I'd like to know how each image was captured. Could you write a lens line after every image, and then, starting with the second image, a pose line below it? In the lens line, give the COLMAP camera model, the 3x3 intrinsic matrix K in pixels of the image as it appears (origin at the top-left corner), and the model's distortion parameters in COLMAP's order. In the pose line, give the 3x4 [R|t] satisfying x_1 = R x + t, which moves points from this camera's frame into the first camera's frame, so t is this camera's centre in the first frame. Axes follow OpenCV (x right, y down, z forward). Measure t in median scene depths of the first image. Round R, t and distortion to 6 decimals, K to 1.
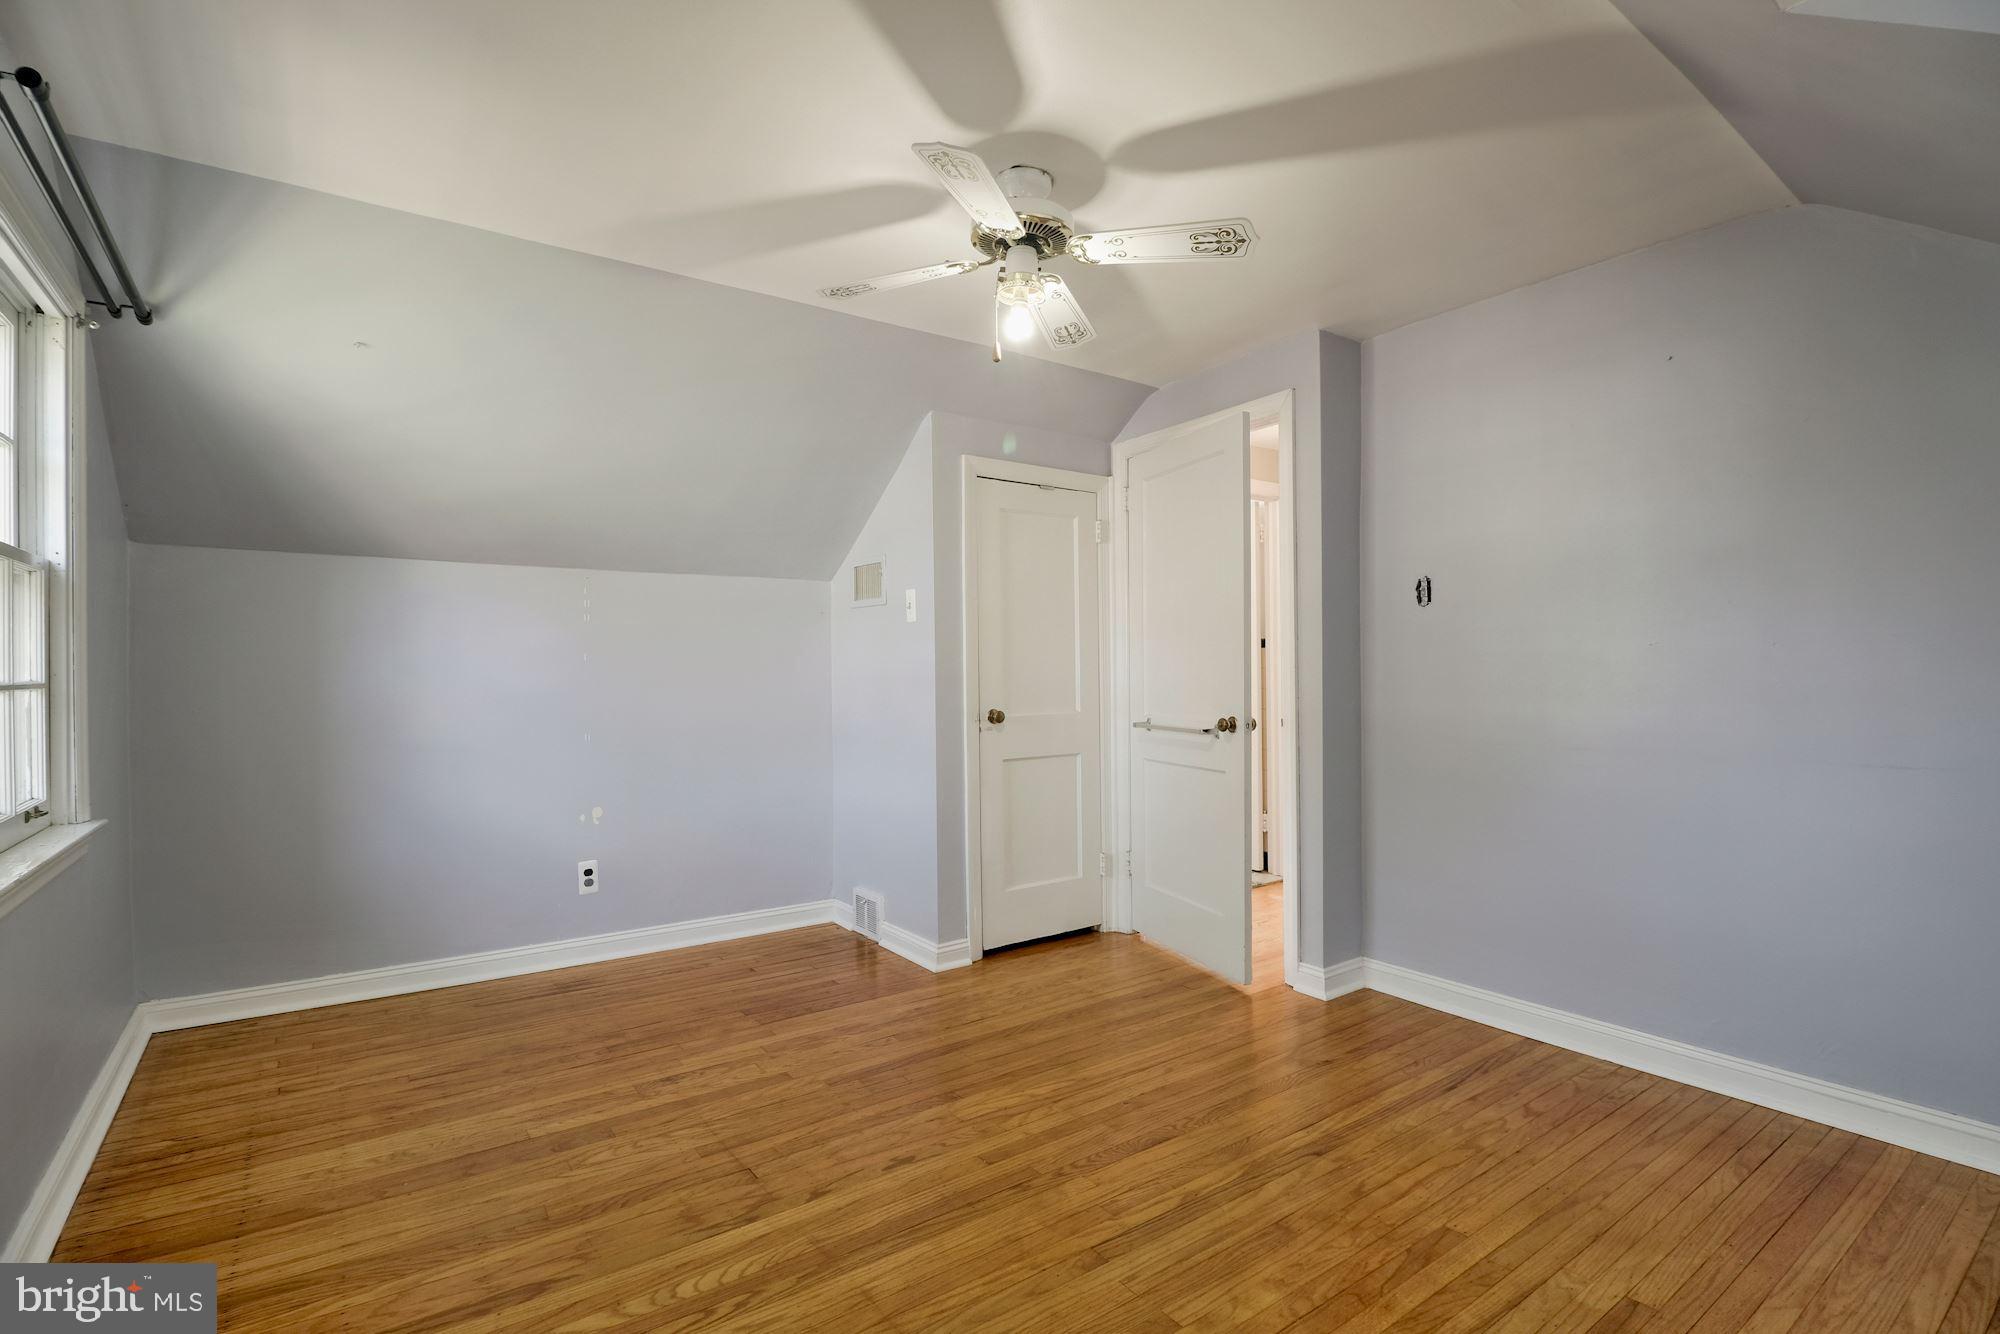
lens RADIAL K [[927.1, 0, 992.9], [0, 927.1, 656.8], [0, 0, 1]] dist [0.002752, -0.013402]
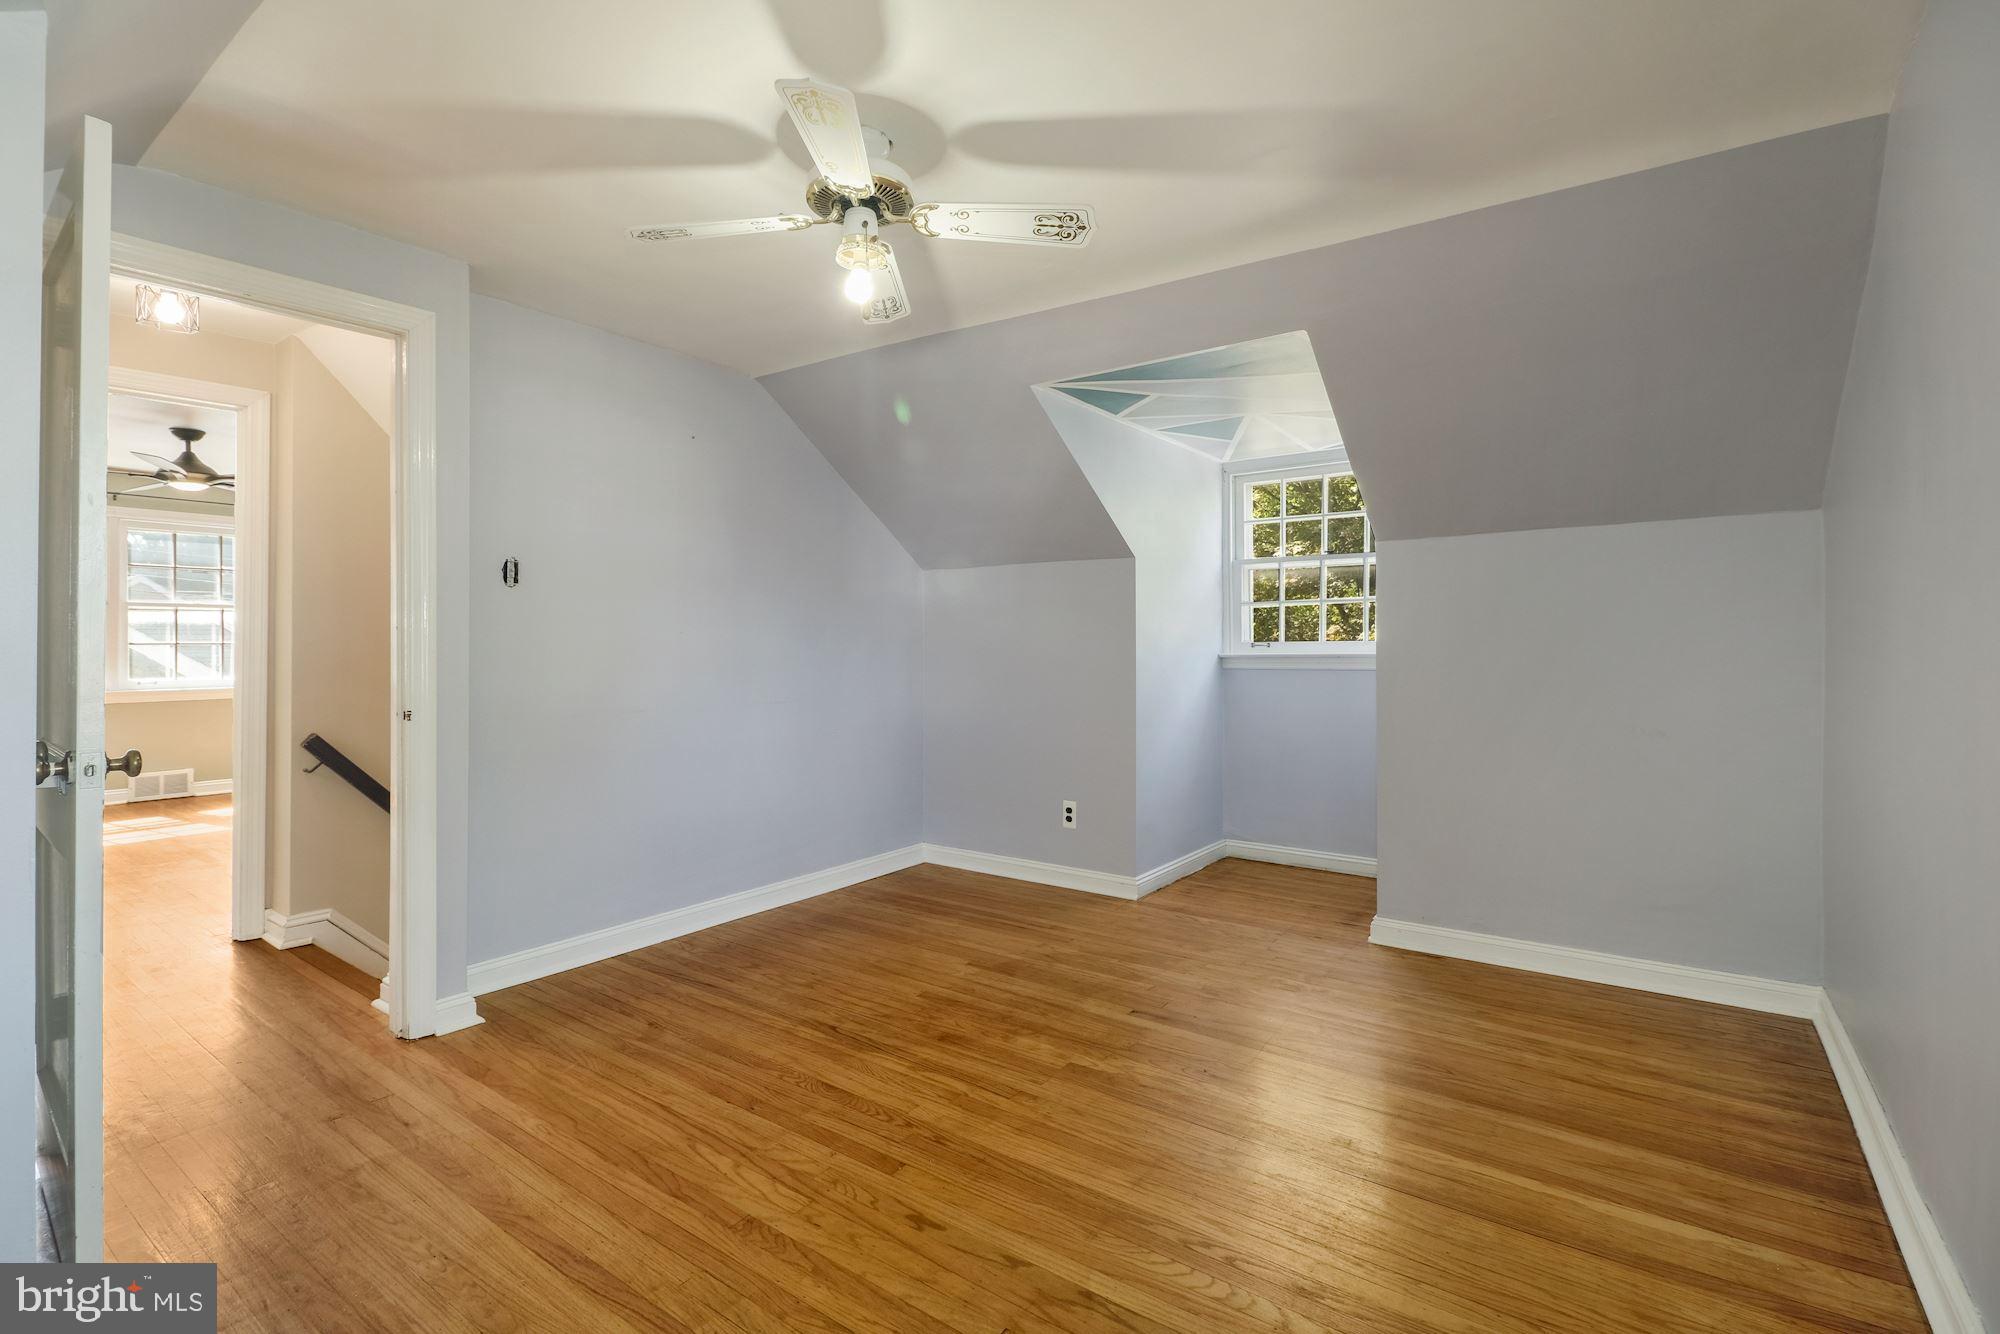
lens RADIAL K [[927.5, 0, 958.6], [0, 927.5, 660.0], [0, 0, 1]] dist [-0.000562, -0.000169]
pose [[-0.298513, -0.006572, 0.954383, -0.771880], [-0.008674, 0.999954, 0.004173, 0.018312], [-0.954366, -0.007032, -0.298556, 1.025239]]
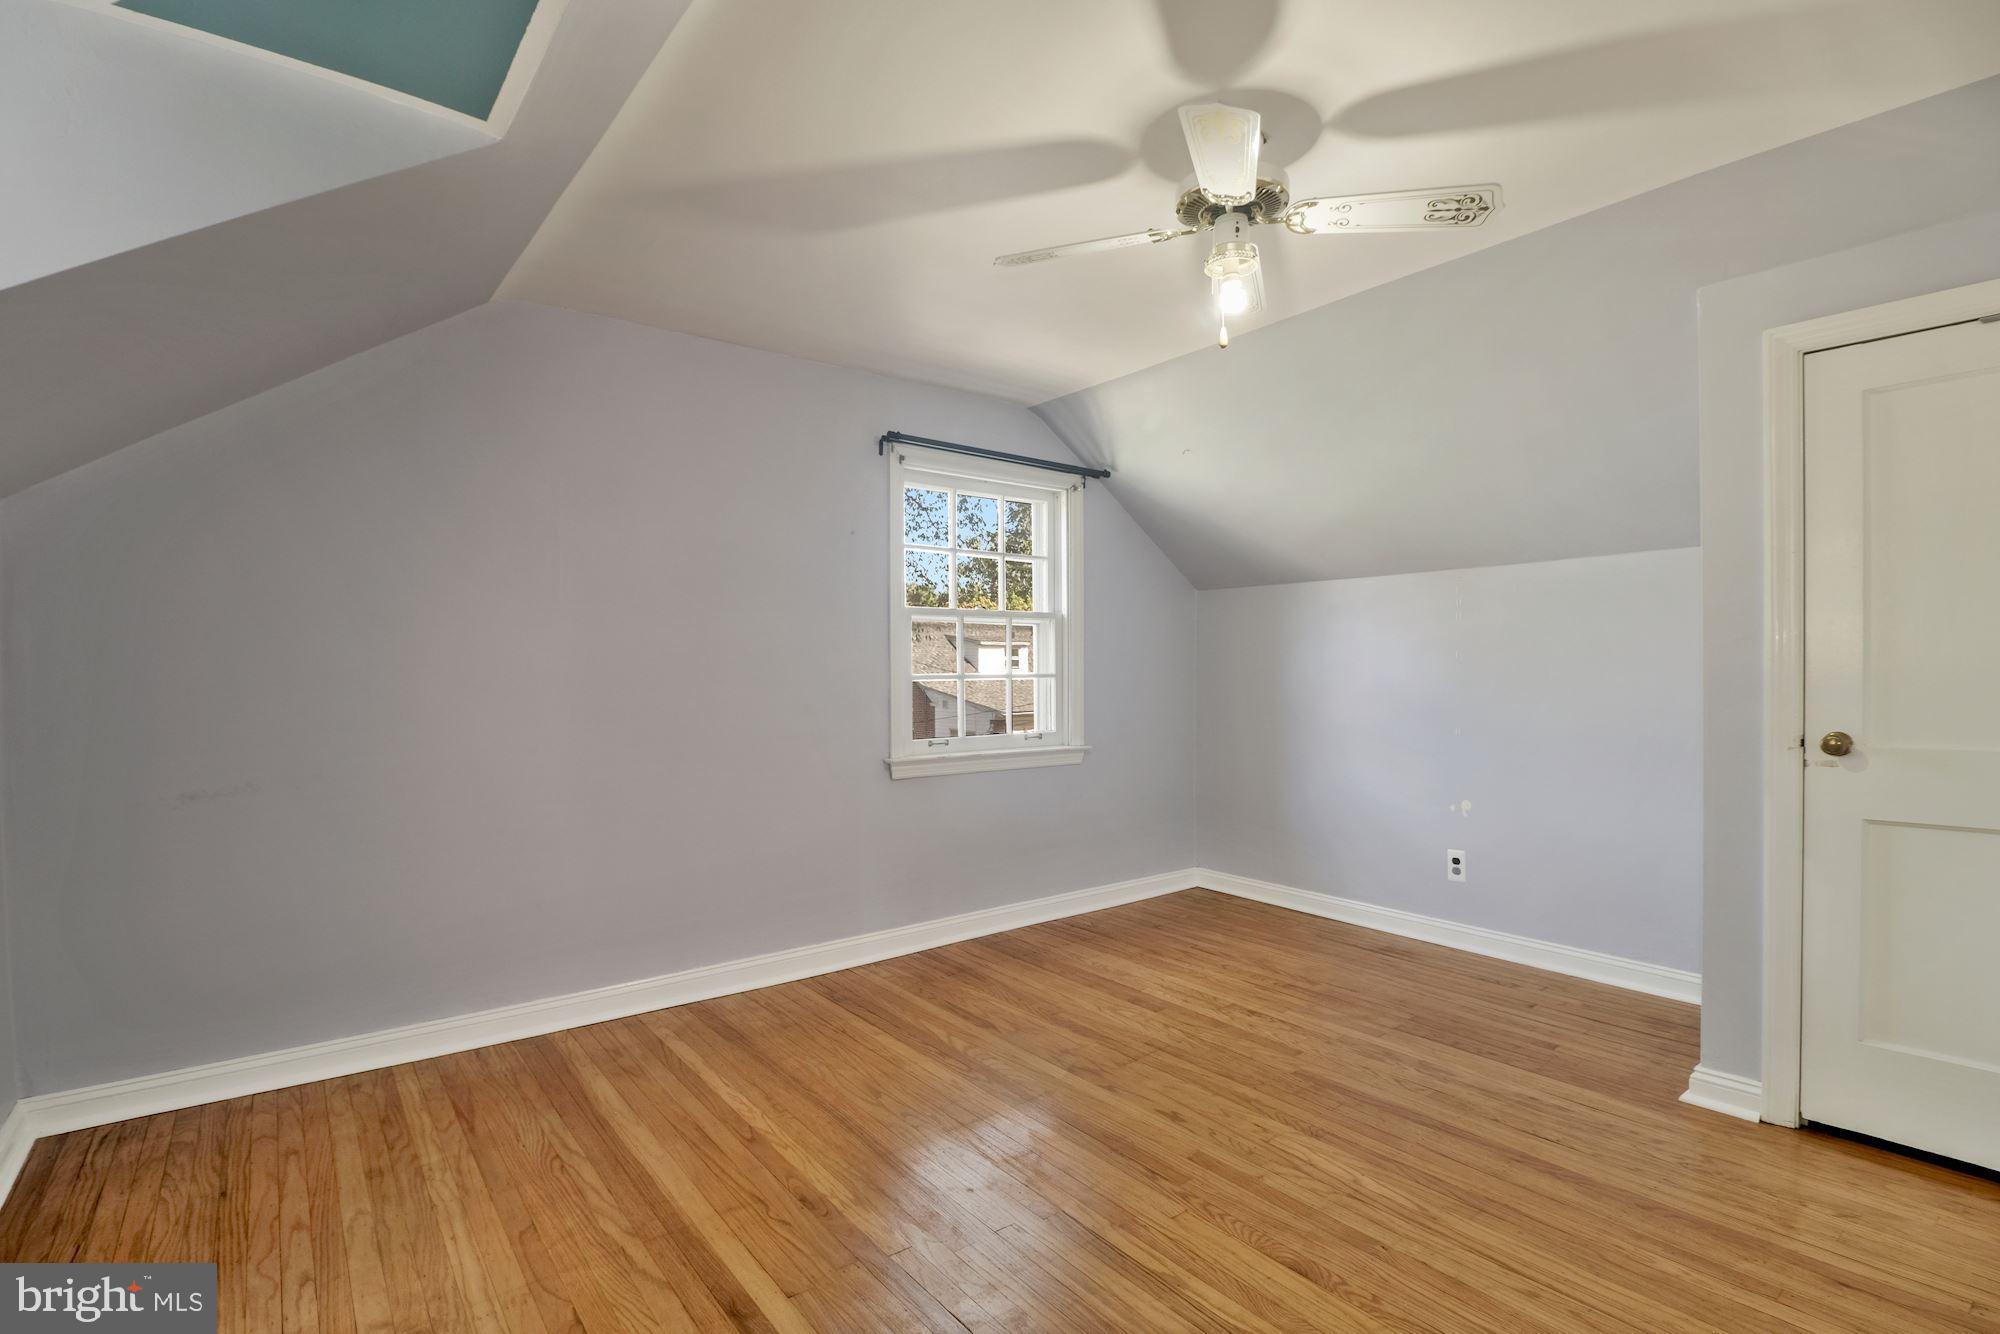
lens RADIAL K [[927.1, 0, 992.9], [0, 927.1, 656.8], [0, 0, 1]] dist [0.002752, -0.013402]
pose [[0.051405, -0.009945, -0.998628, 0.830079], [0.017041, 0.999814, -0.009079, 0.005414], [0.998533, -0.016551, 0.051564, 0.618099]]
